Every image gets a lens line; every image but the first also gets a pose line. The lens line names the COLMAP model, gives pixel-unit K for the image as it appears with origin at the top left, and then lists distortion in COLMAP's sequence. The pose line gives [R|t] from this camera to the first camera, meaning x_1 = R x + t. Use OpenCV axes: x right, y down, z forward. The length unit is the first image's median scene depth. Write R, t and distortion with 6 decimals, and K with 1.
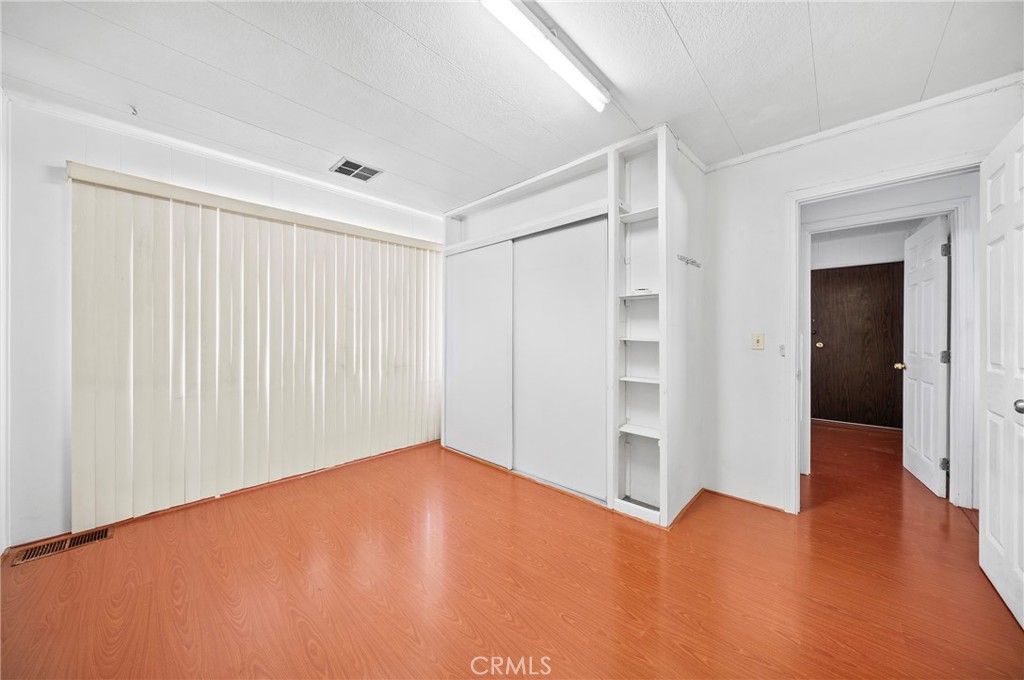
lens RADIAL K [[369.6, 0, 514.6], [0, 369.6, 352.8], [0, 0, 1]] dist [-0.018942, -0.000016]
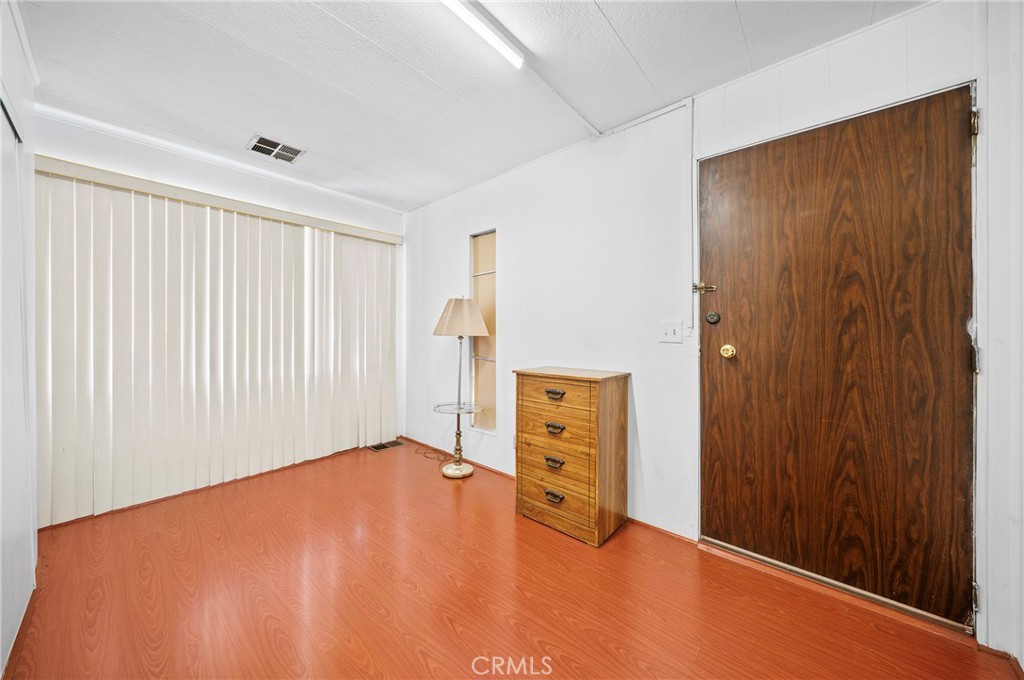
lens RADIAL K [[346.7, 0, 512.0], [0, 346.7, 340.0], [0, 0, 1]] dist [-0.034104, 0.000090]
pose [[0.999363, 0.007137, 0.034970, 0.146271], [-0.006367, 0.999736, -0.022088, -0.005854], [-0.035118, 0.021851, 0.999144, 0.158598]]
